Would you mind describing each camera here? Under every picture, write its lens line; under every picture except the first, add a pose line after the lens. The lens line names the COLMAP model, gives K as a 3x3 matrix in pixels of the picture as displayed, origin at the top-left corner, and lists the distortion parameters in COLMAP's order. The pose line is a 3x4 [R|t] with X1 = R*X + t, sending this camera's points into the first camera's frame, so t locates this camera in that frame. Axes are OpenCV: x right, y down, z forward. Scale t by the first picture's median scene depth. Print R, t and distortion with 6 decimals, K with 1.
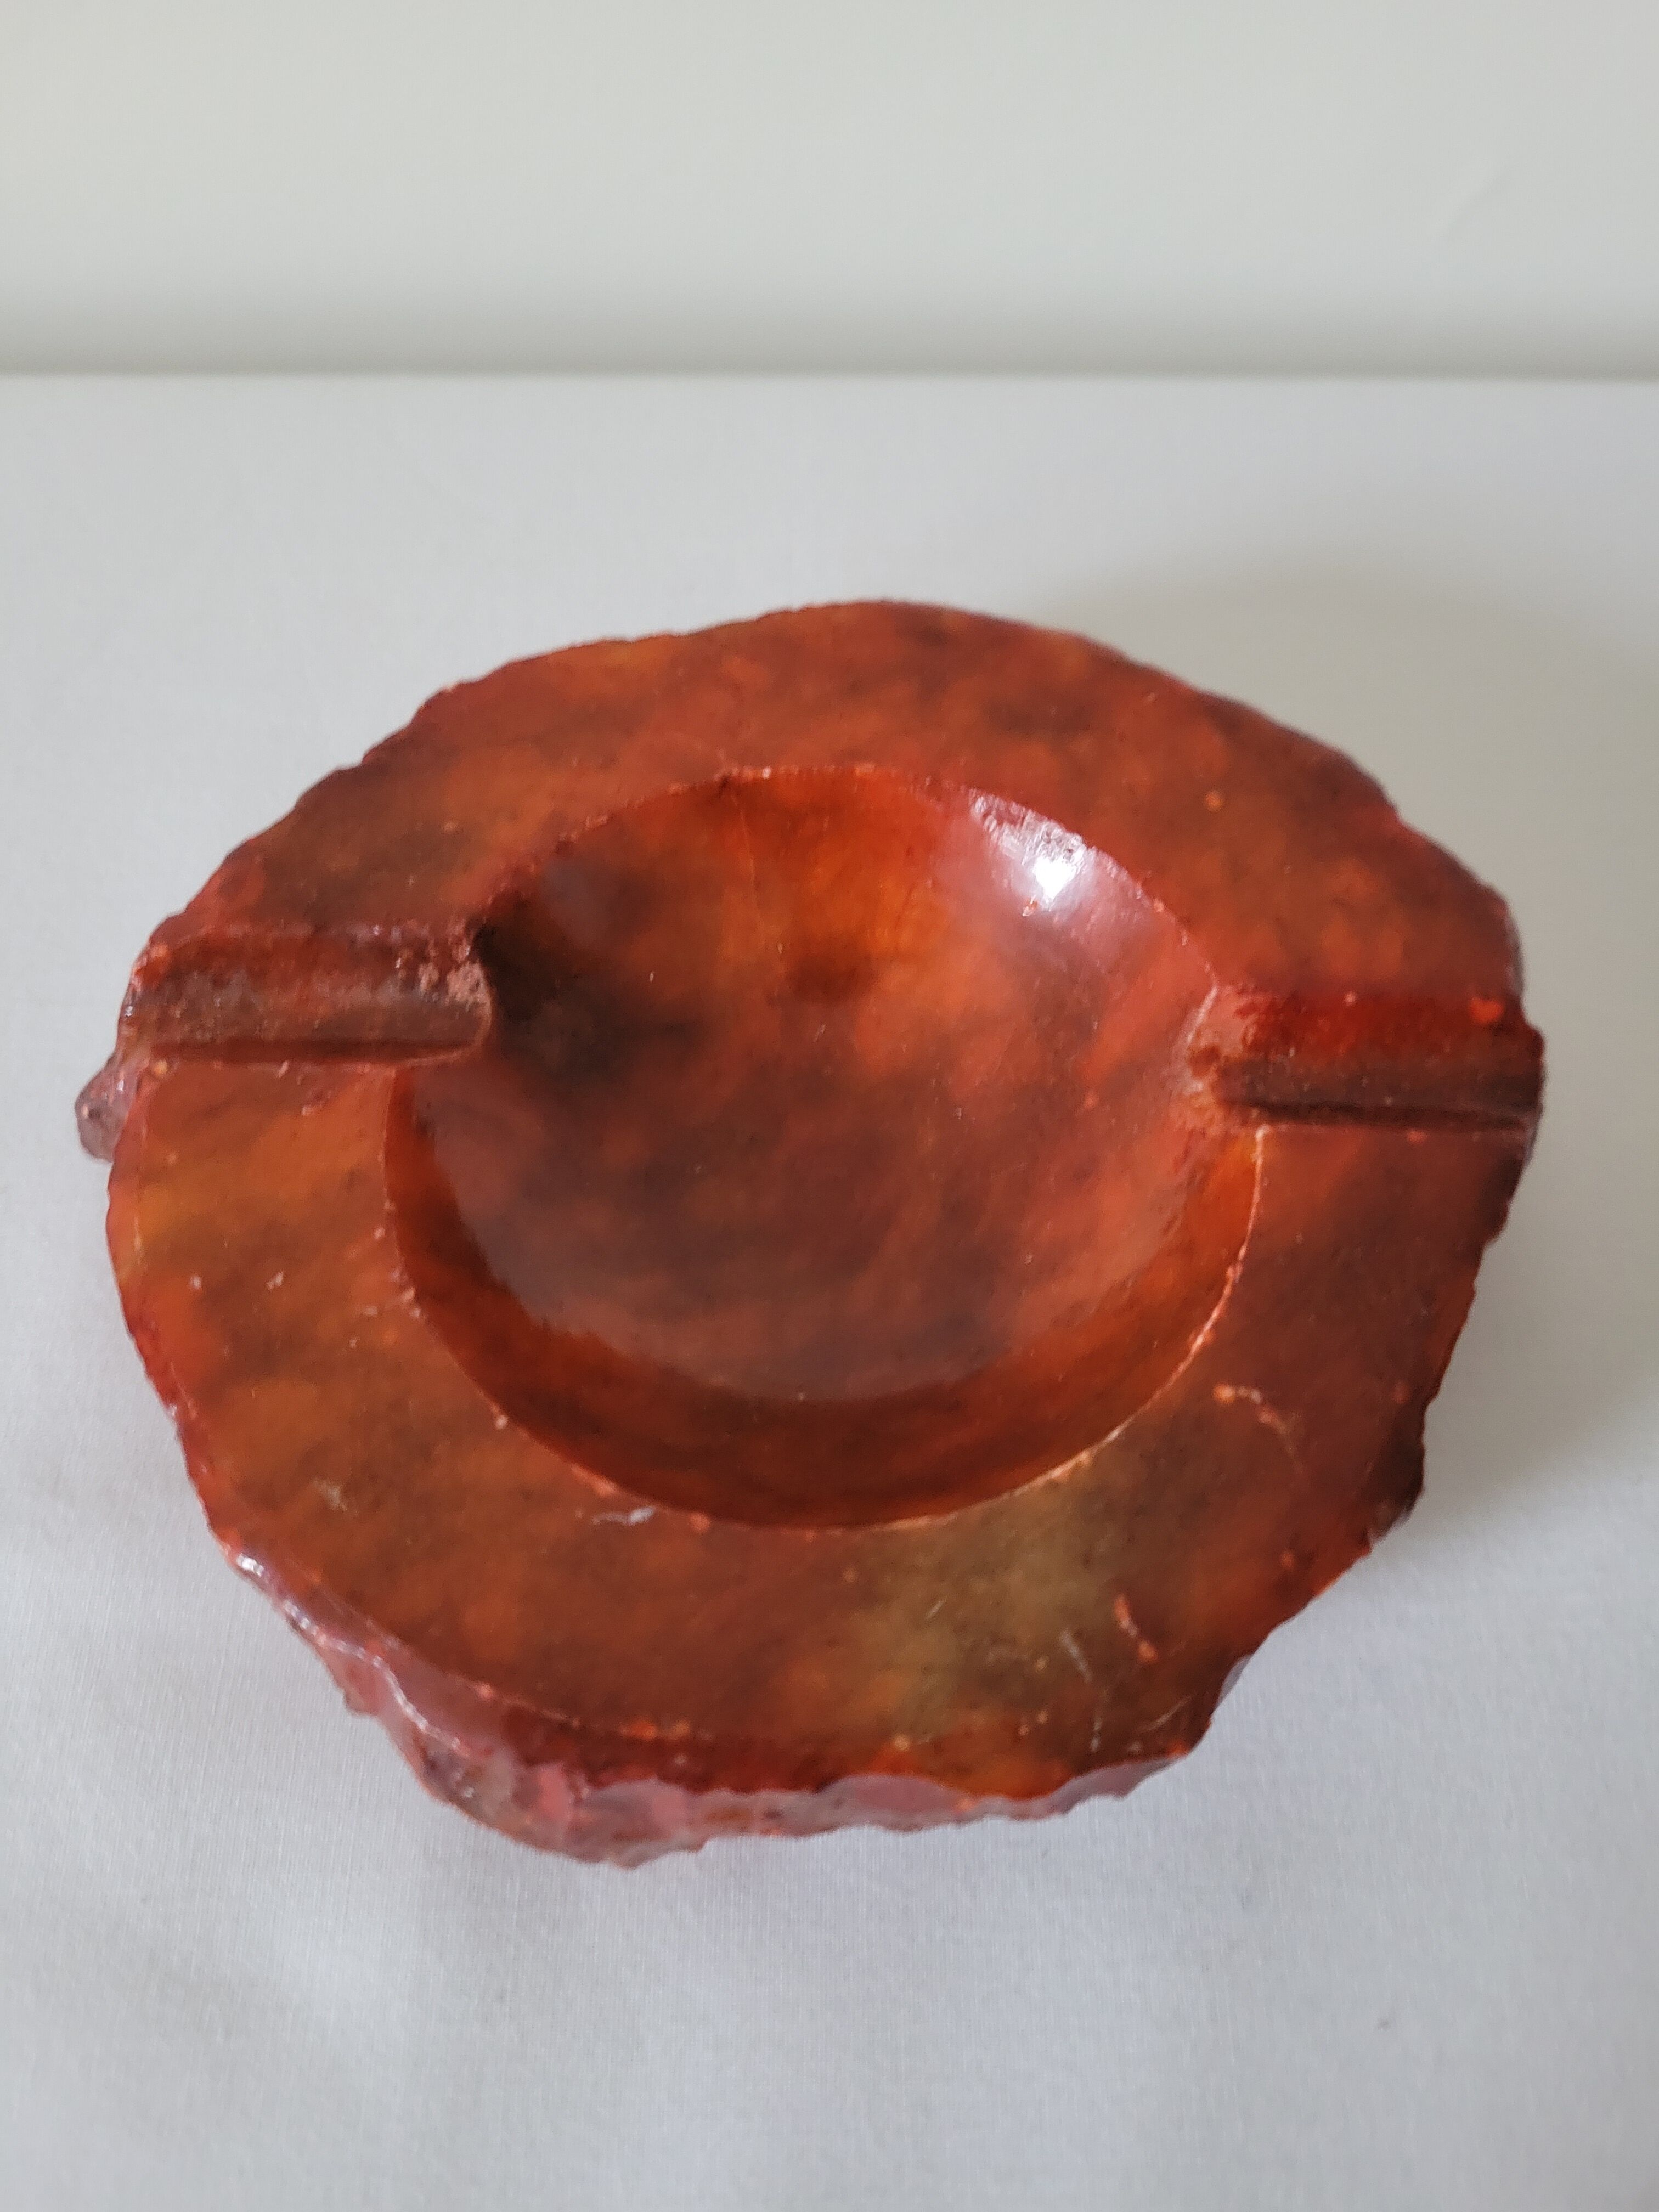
lens RADIAL K [[1759.5, 0, 829.5], [0, 1759.5, 1106.0], [0, 0, 1]] dist [-0.001755, -0.007141]
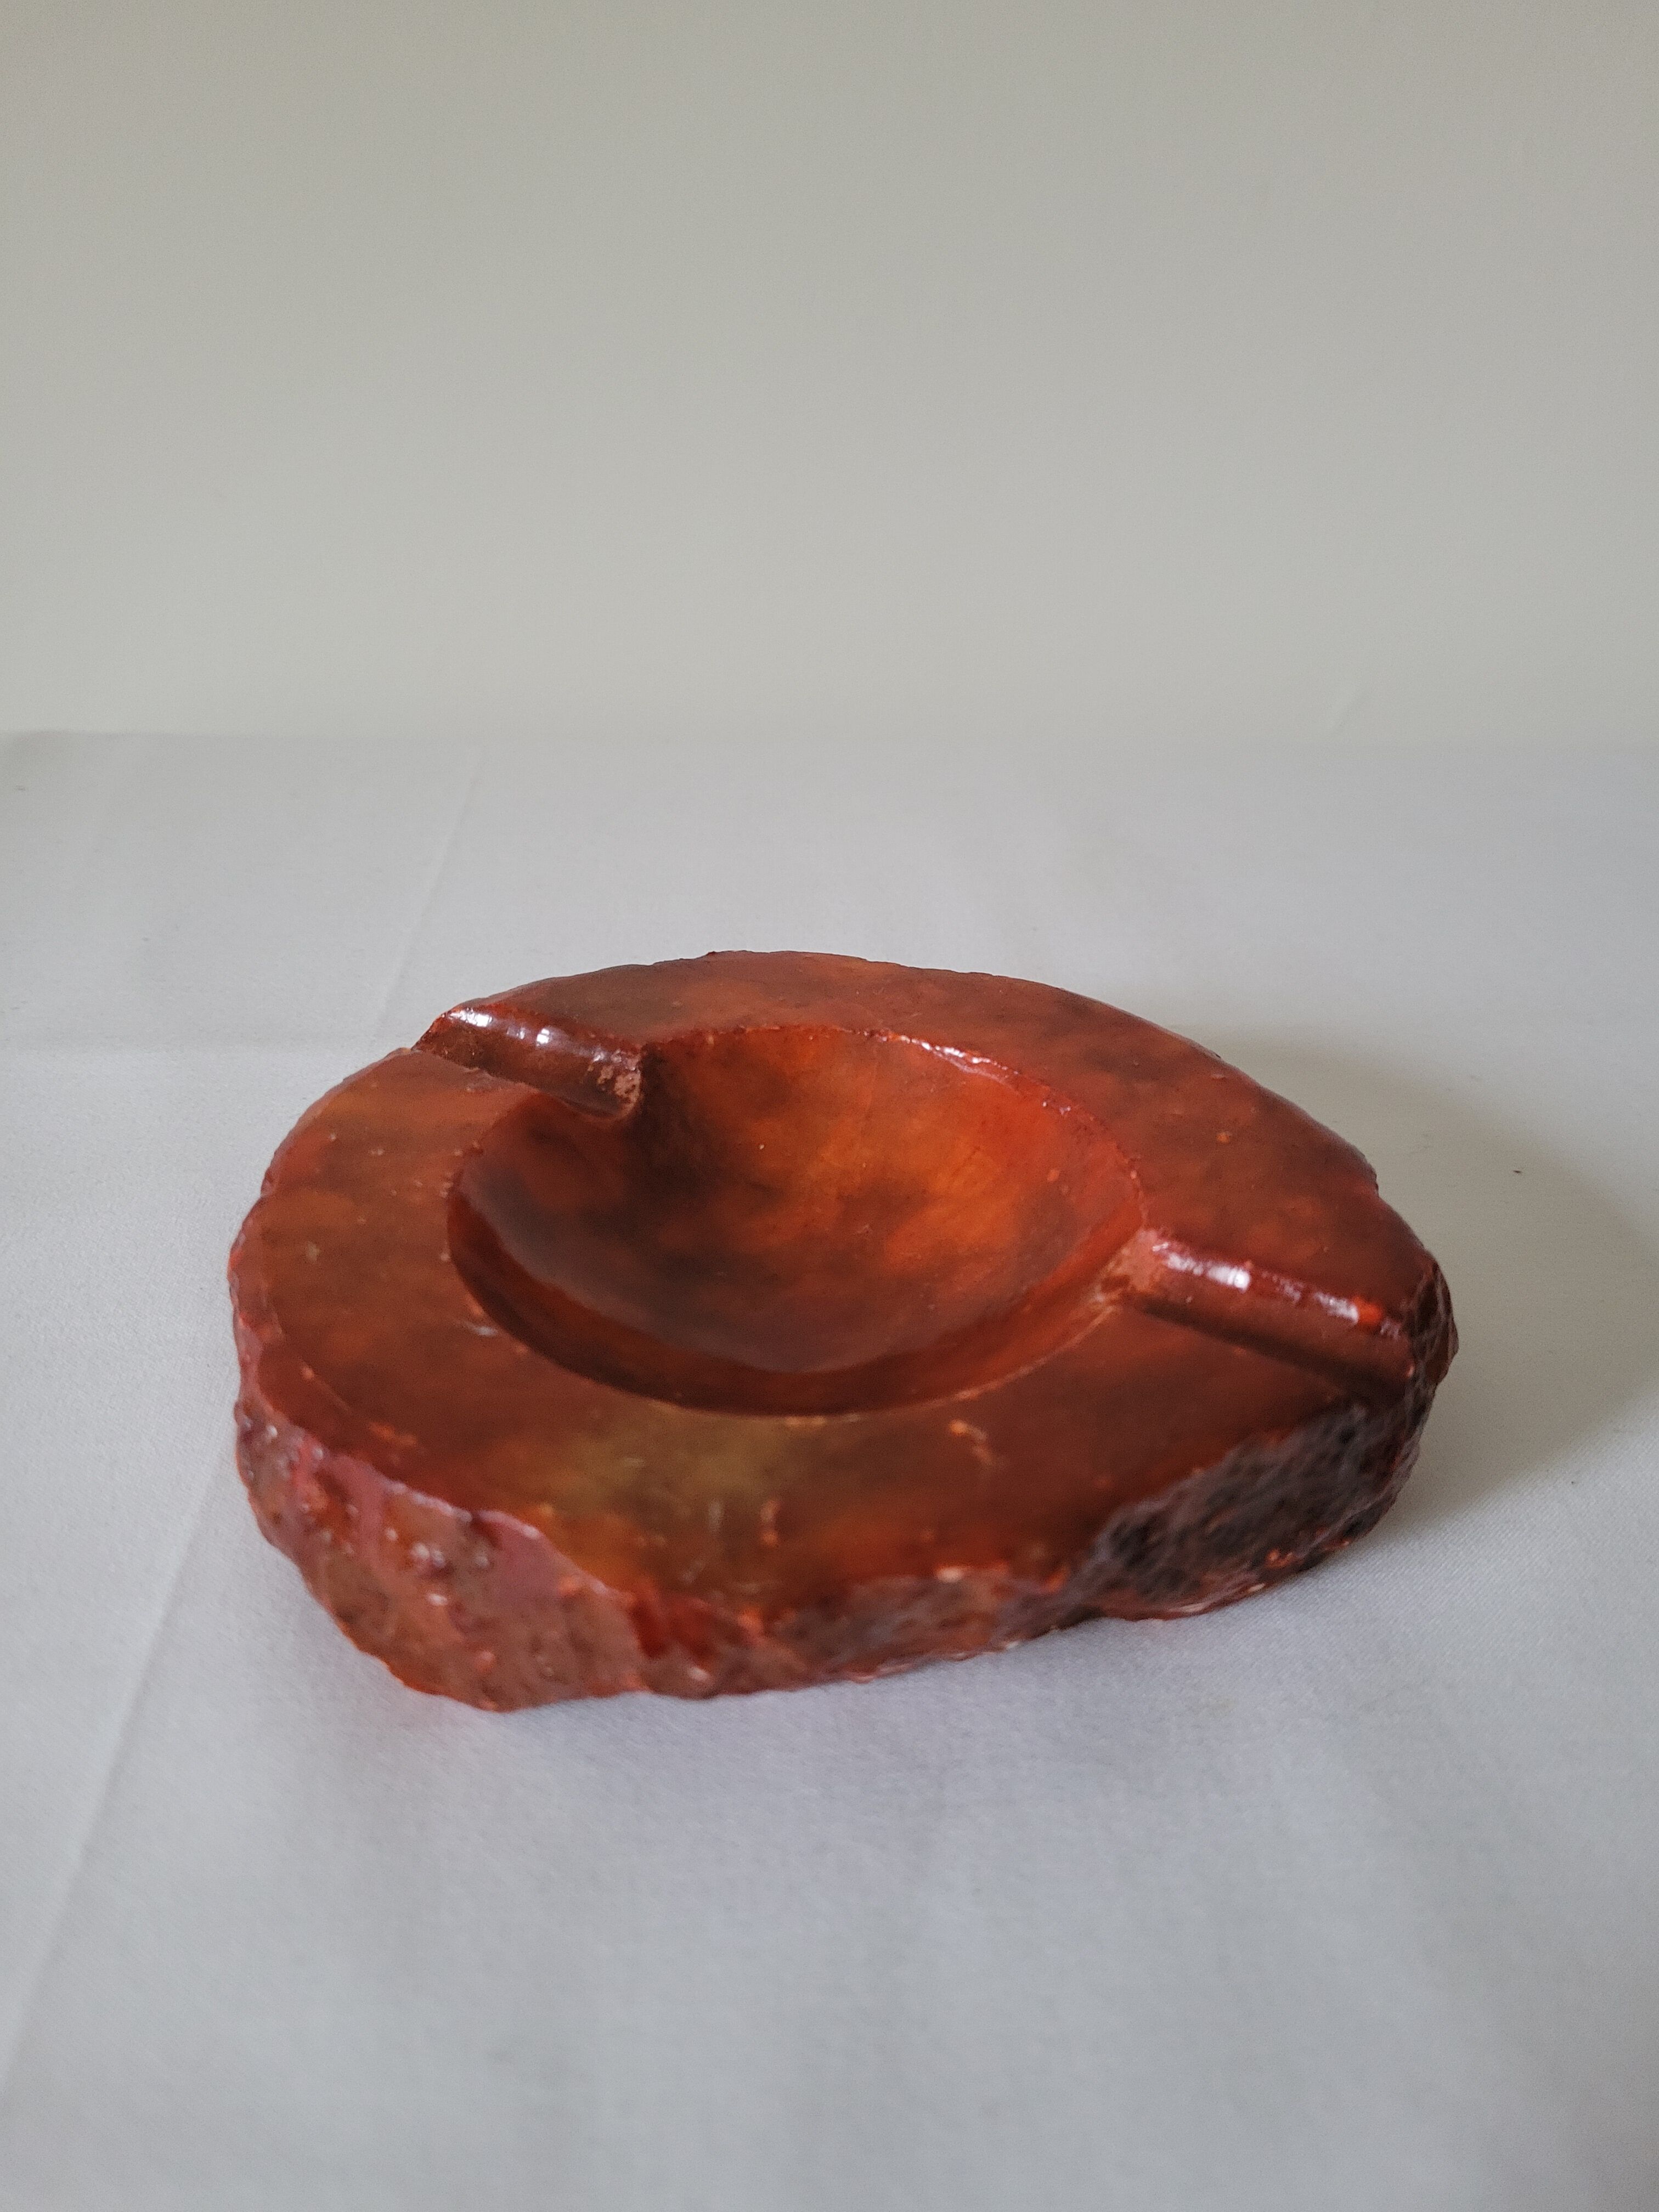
lens RADIAL K [[1759.5, 0, 829.5], [0, 1759.5, 1106.0], [0, 0, 1]] dist [-0.001755, -0.007141]
pose [[0.874068, 0.255108, -0.413432, 0.499679], [-0.428722, 0.805311, -0.409477, 0.436282], [0.228480, 0.535158, 0.813267, -0.049180]]
